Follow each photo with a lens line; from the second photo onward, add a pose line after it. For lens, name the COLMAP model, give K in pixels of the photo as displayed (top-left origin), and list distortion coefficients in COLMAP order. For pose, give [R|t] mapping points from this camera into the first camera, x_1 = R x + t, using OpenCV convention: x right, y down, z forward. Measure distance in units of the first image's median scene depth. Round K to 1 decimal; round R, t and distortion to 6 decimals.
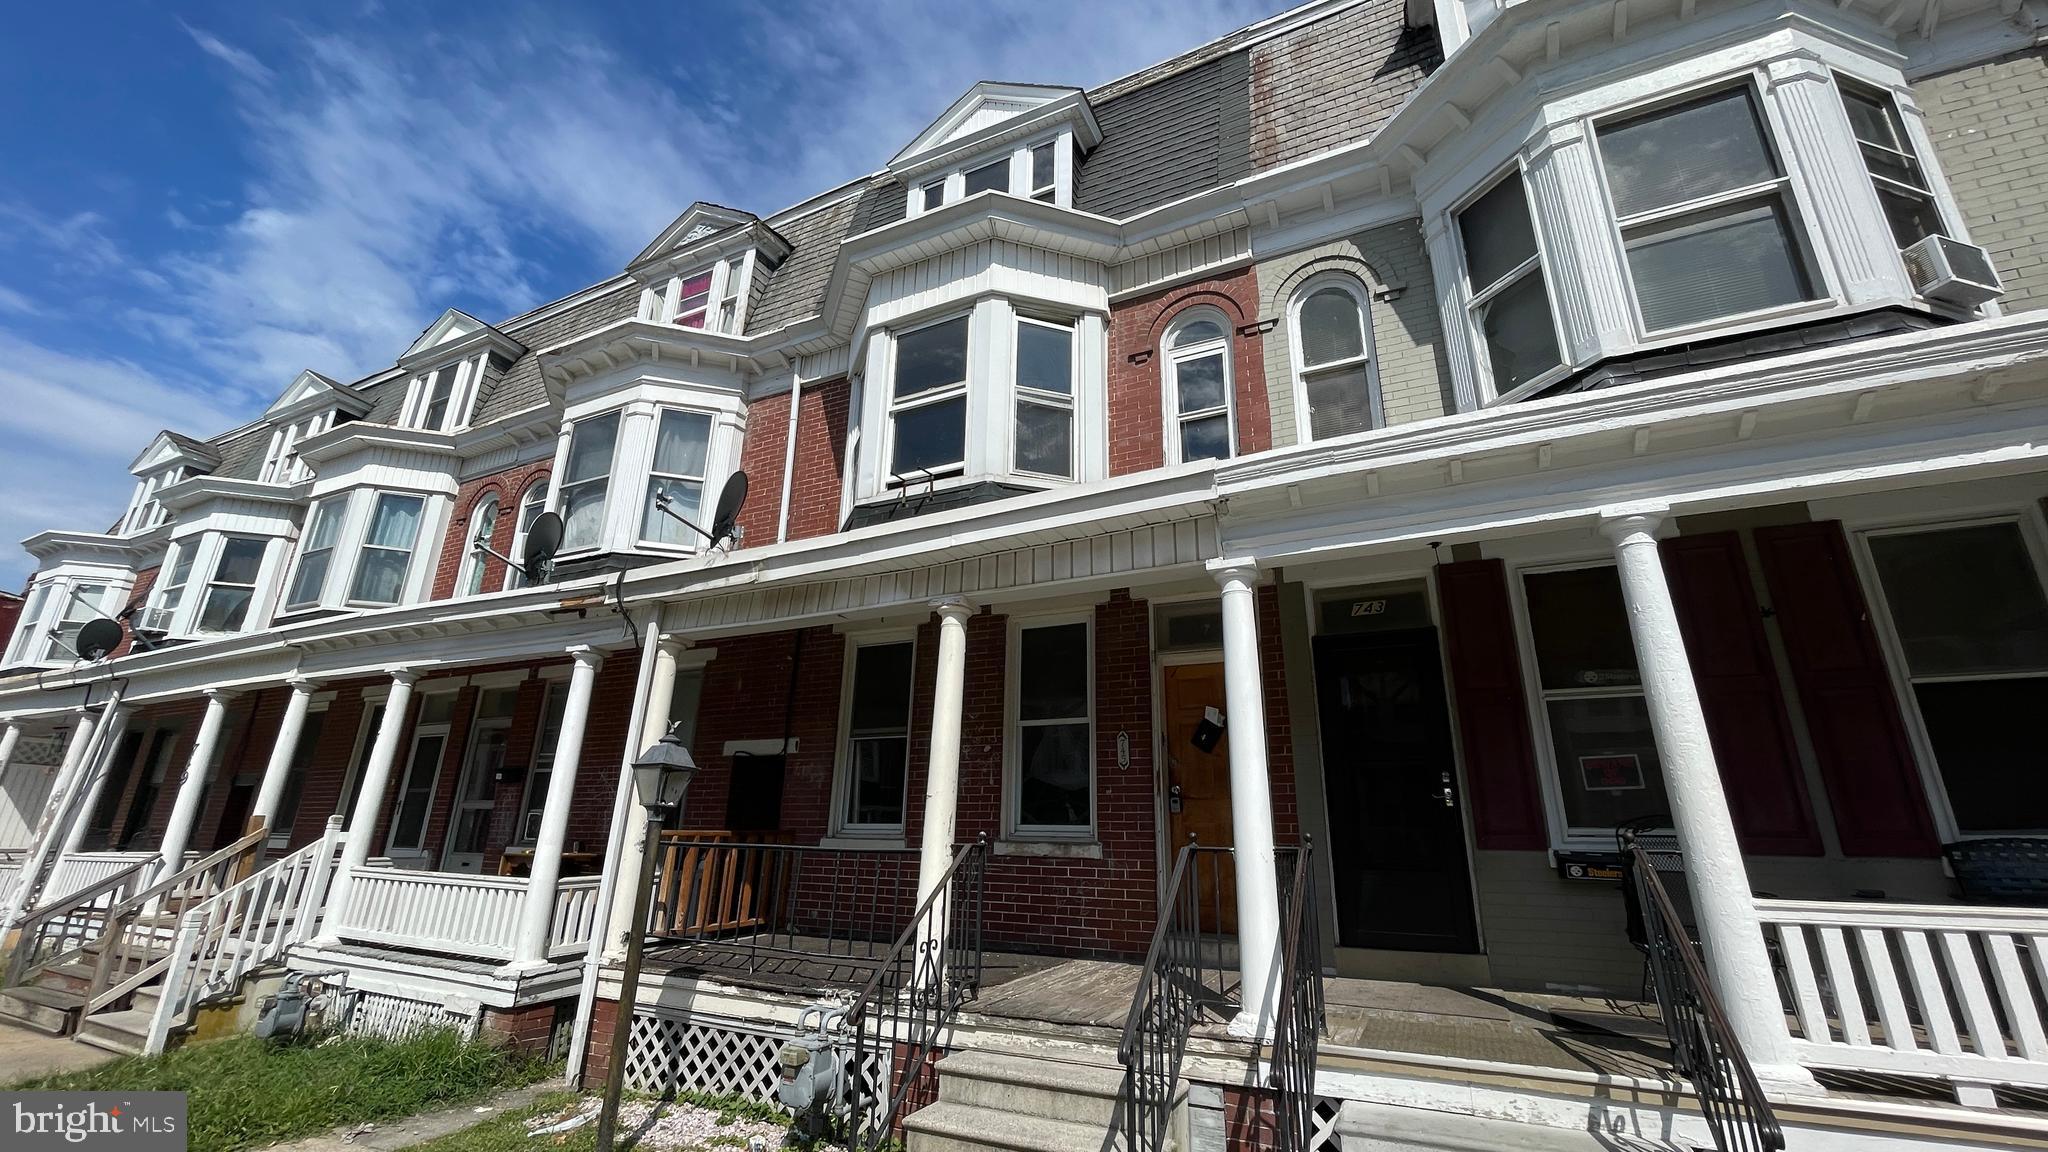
lens RADIAL K [[826.4, 0, 1025.6], [0, 826.4, 574.3], [0, 0, 1]] dist [-0.004407, 0.000326]
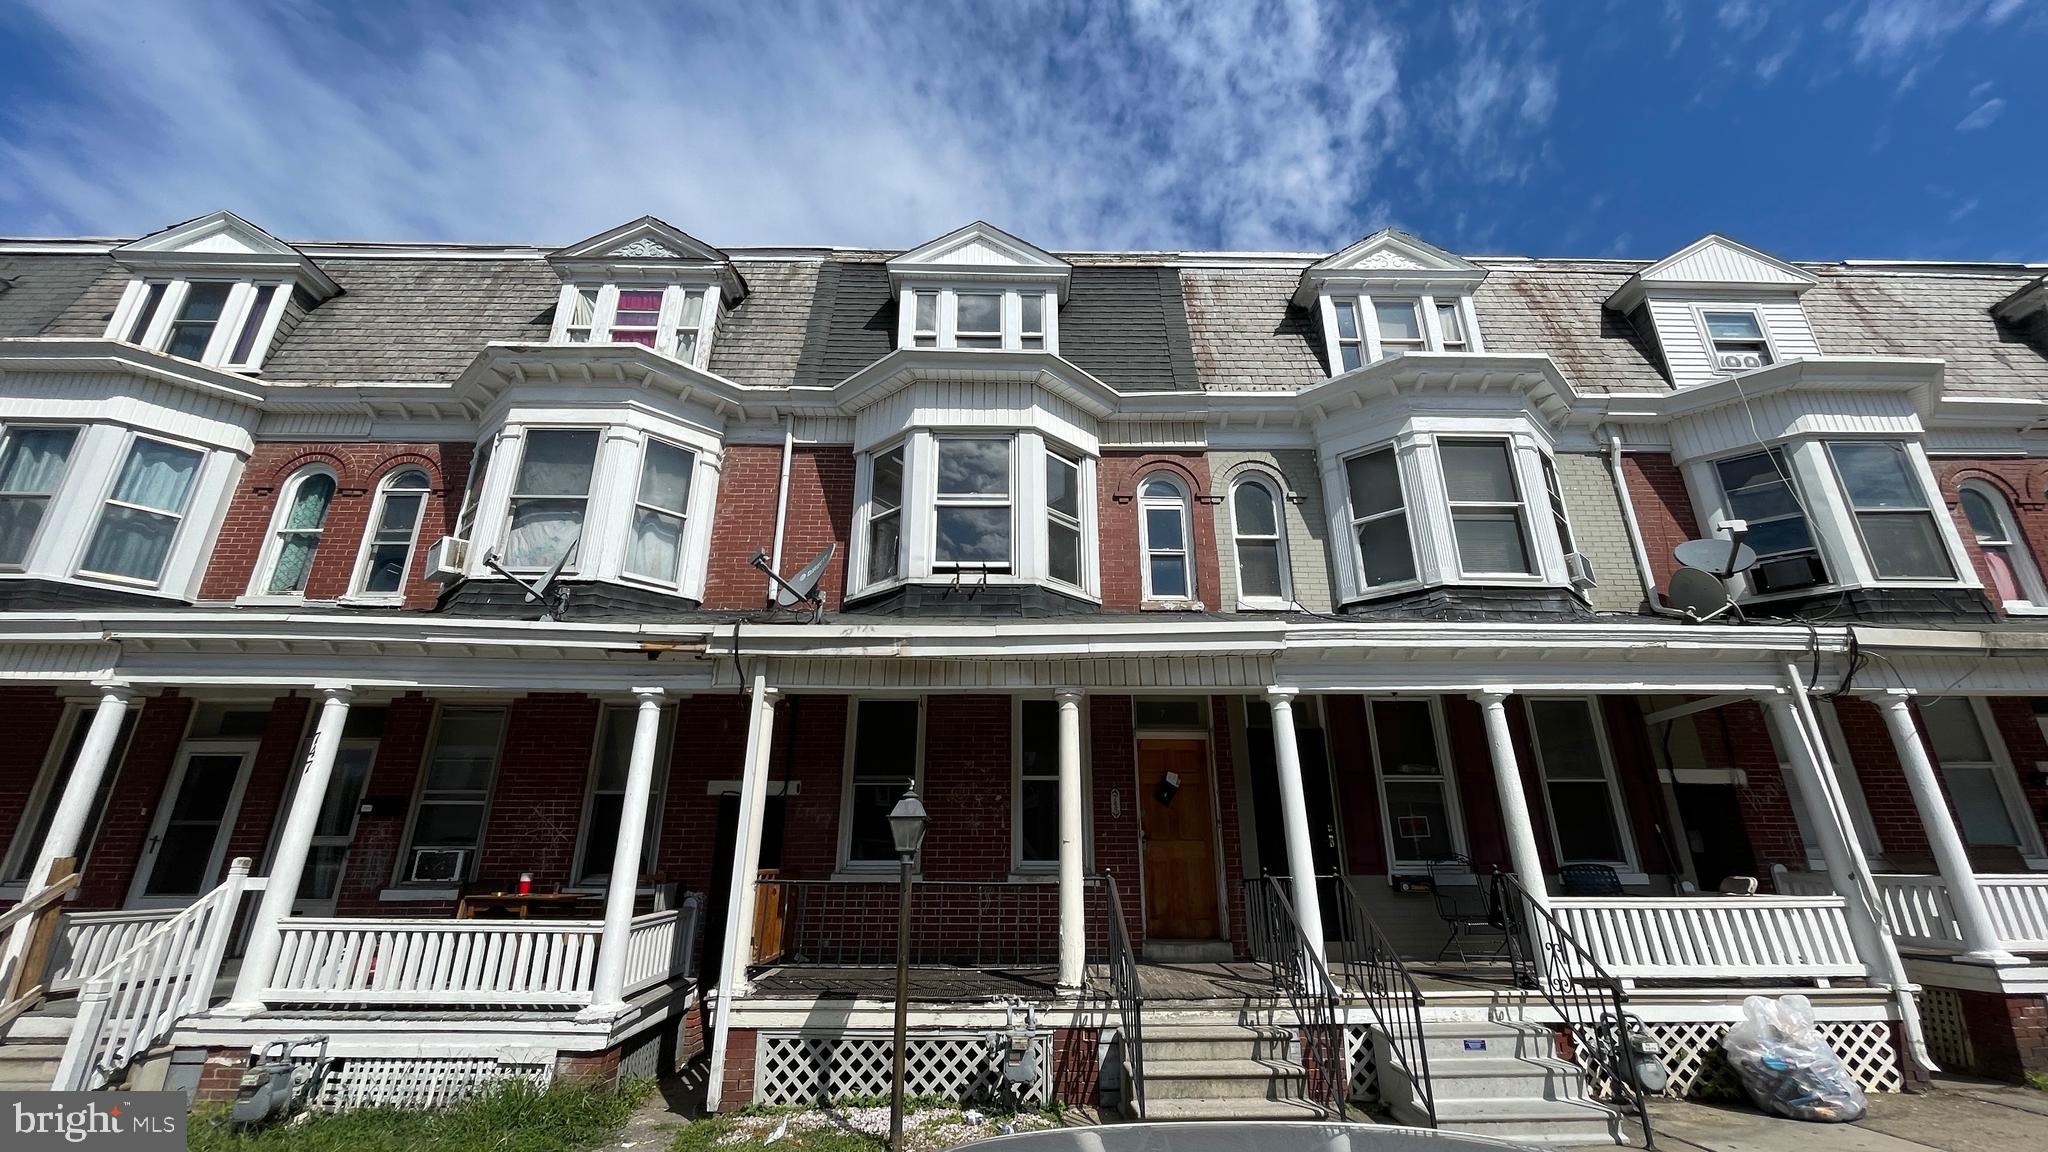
lens RADIAL K [[826.4, 0, 1018.3], [0, 826.4, 575.0], [0, 0, 1]] dist [-0.004407, 0.000326]
pose [[0.888189, 0.139973, 0.437638, -0.607358], [-0.127810, 0.990142, -0.057292, -0.050663], [-0.441344, -0.005049, 0.897324, -0.112035]]
